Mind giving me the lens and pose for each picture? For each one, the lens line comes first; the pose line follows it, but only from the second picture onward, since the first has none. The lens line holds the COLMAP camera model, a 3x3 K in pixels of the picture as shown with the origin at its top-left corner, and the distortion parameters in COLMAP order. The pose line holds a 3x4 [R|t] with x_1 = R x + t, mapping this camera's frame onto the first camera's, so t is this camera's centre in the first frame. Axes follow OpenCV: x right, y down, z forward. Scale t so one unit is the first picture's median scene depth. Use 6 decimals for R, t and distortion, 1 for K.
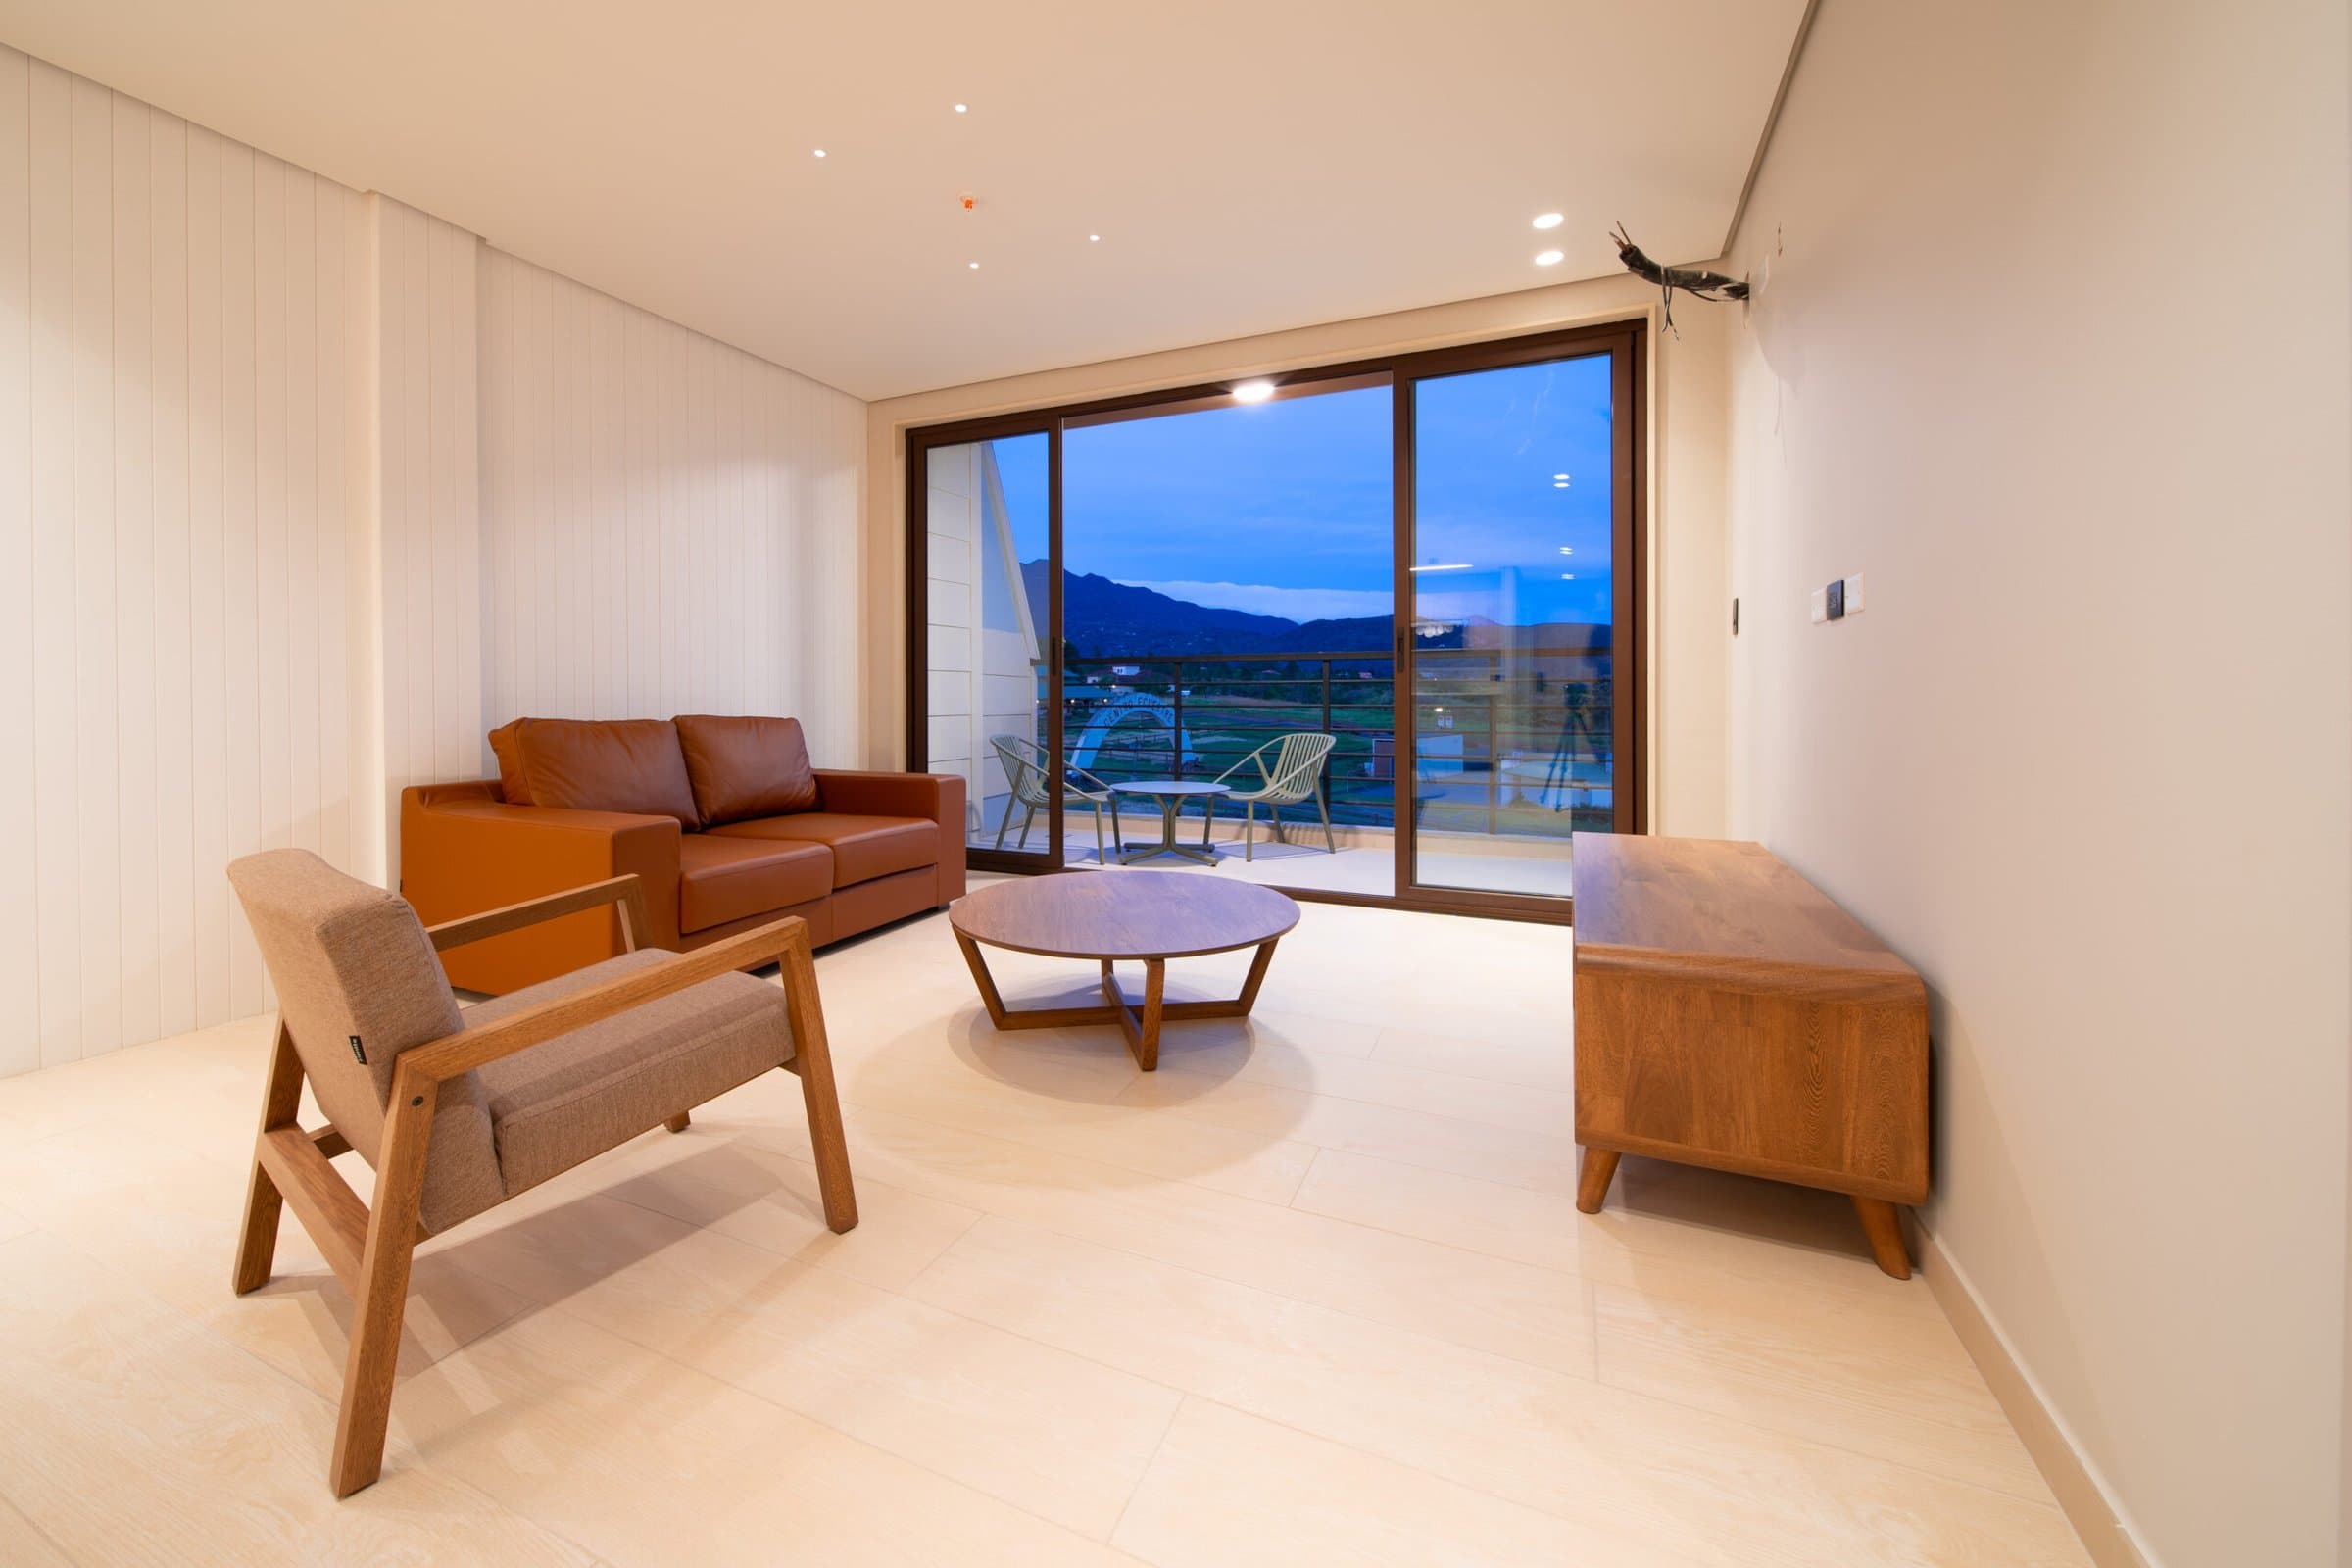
lens RADIAL K [[919.6, 0, 1173.1], [0, 919.6, 697.1], [0, 0, 1]] dist [0.000282, -0.000003]
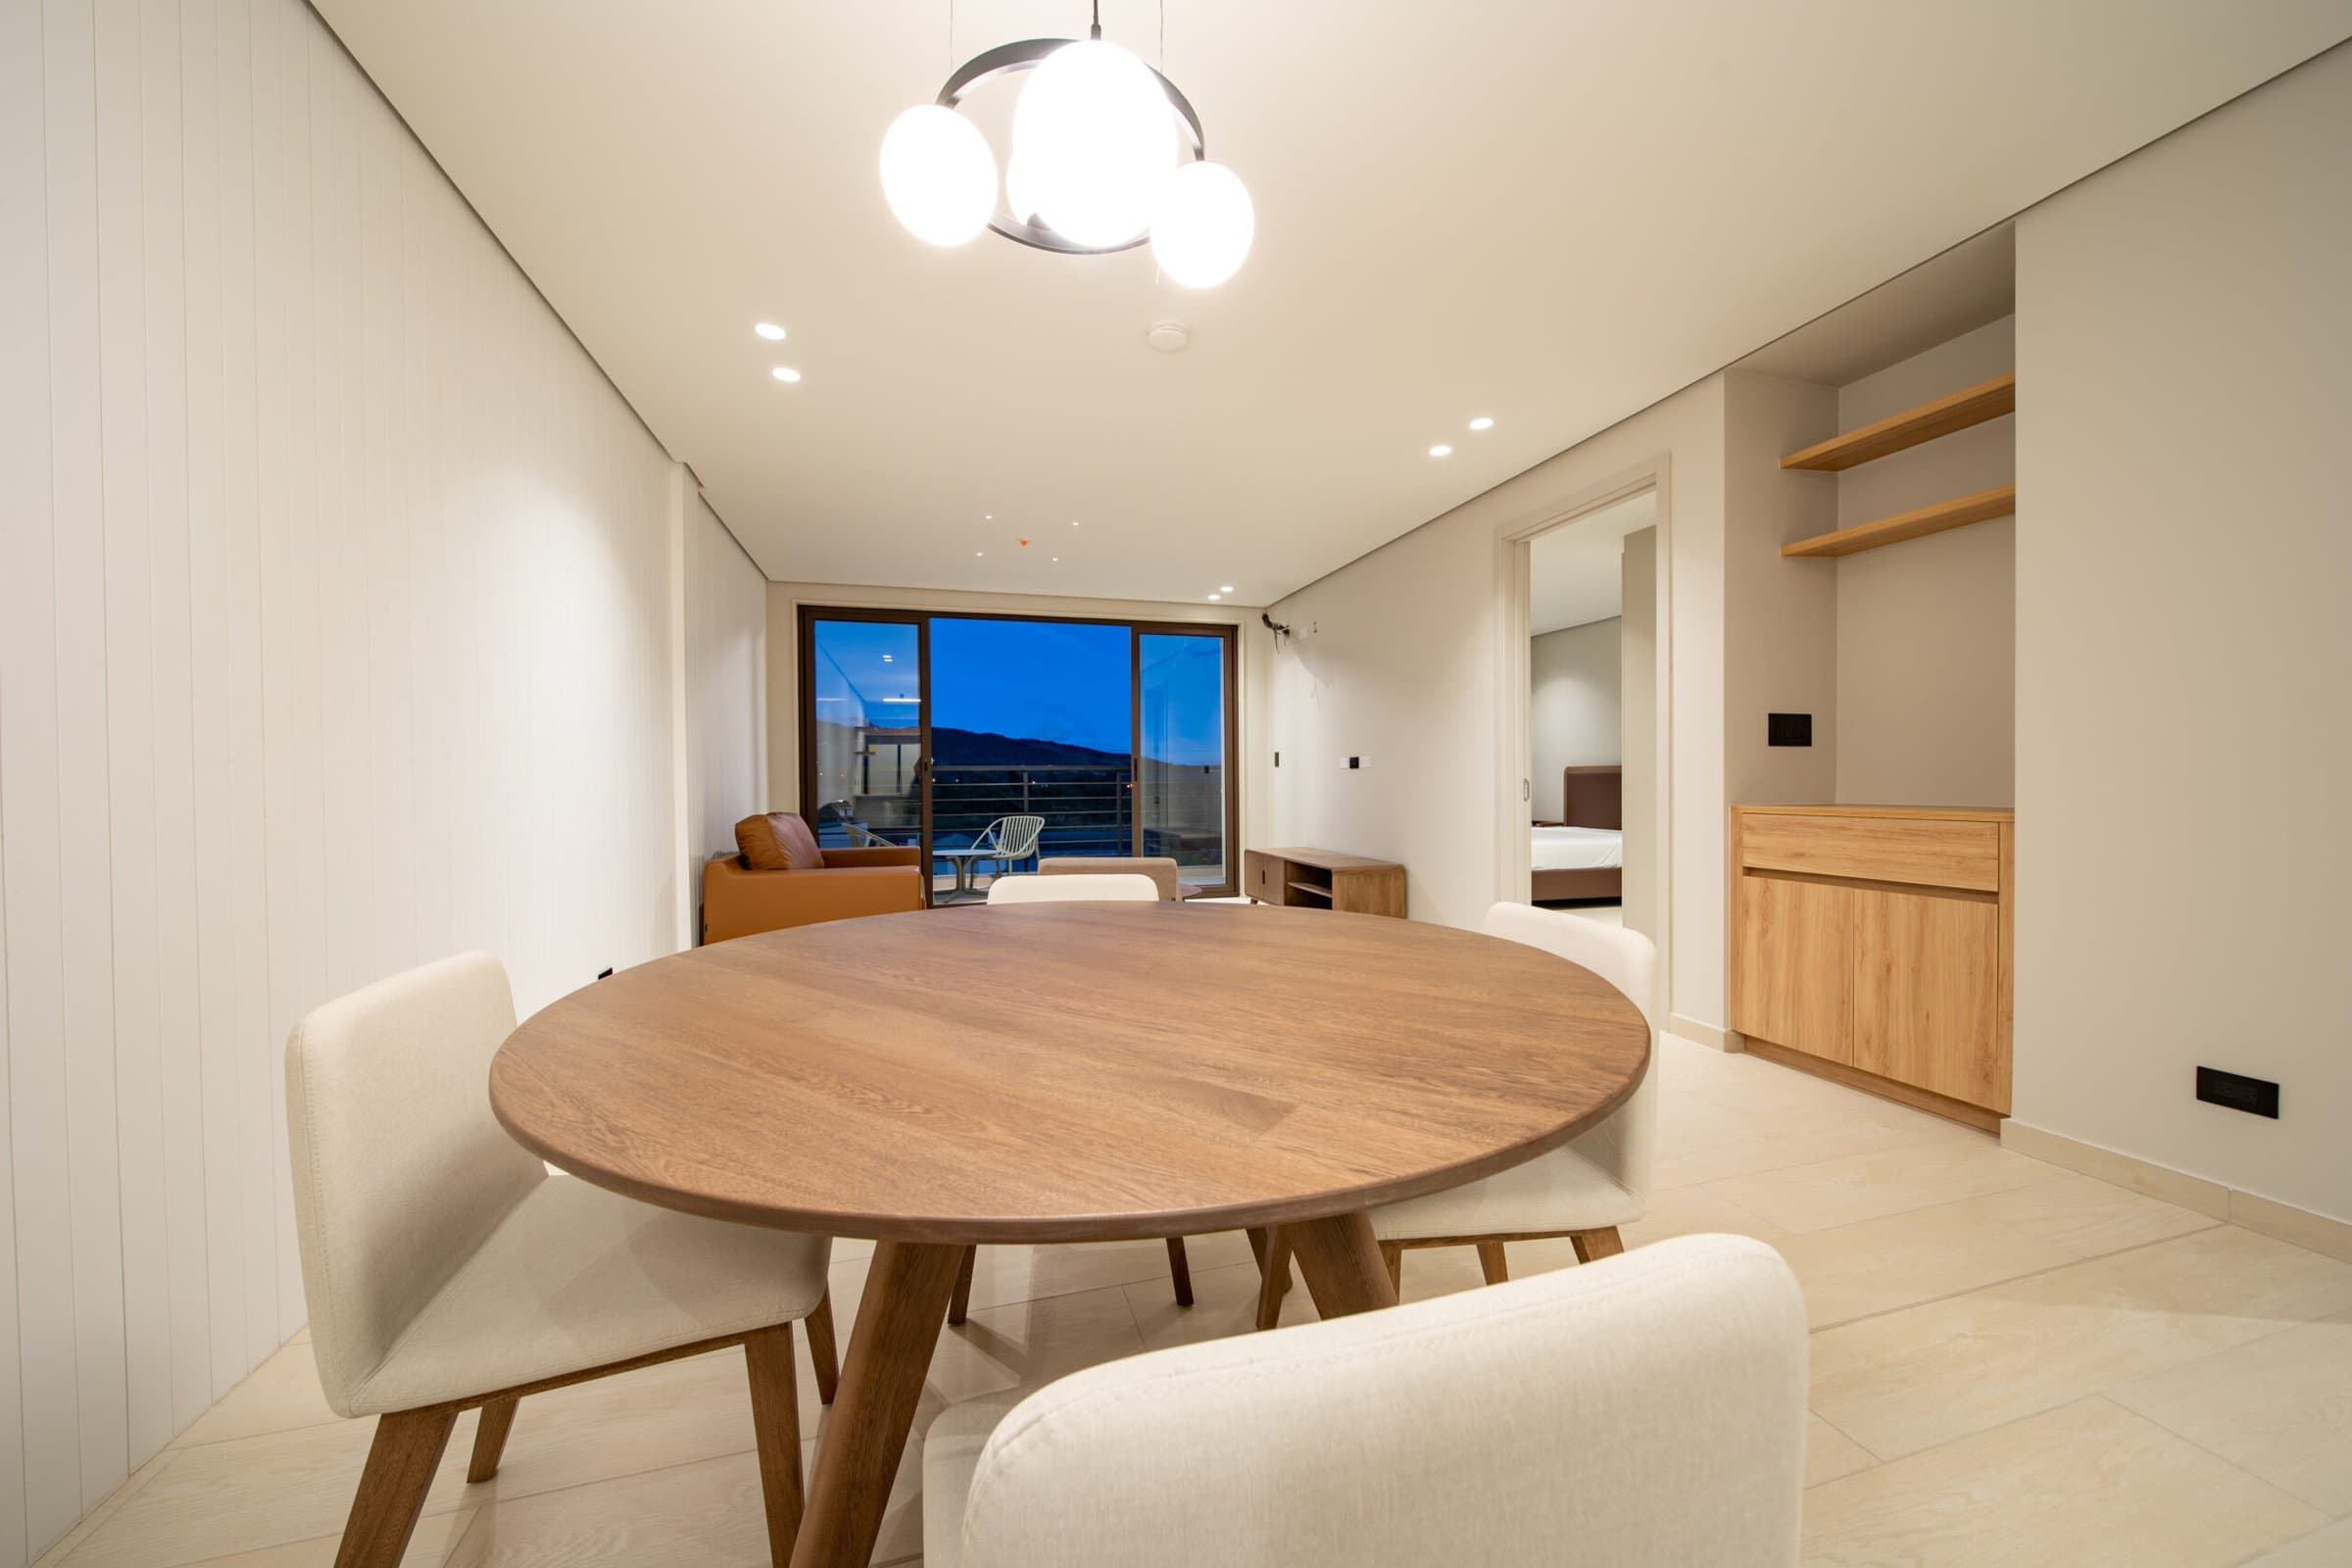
lens RADIAL K [[840.0, 0, 1176.0], [0, 840.0, 784.0], [0, 0, 1]] dist [0.000020, -0.000002]
pose [[0.761455, -0.000410, 0.648218, -0.928015], [0.006931, 0.999948, -0.007509, -0.007730], [-0.648181, 0.010211, 0.761418, -0.460874]]
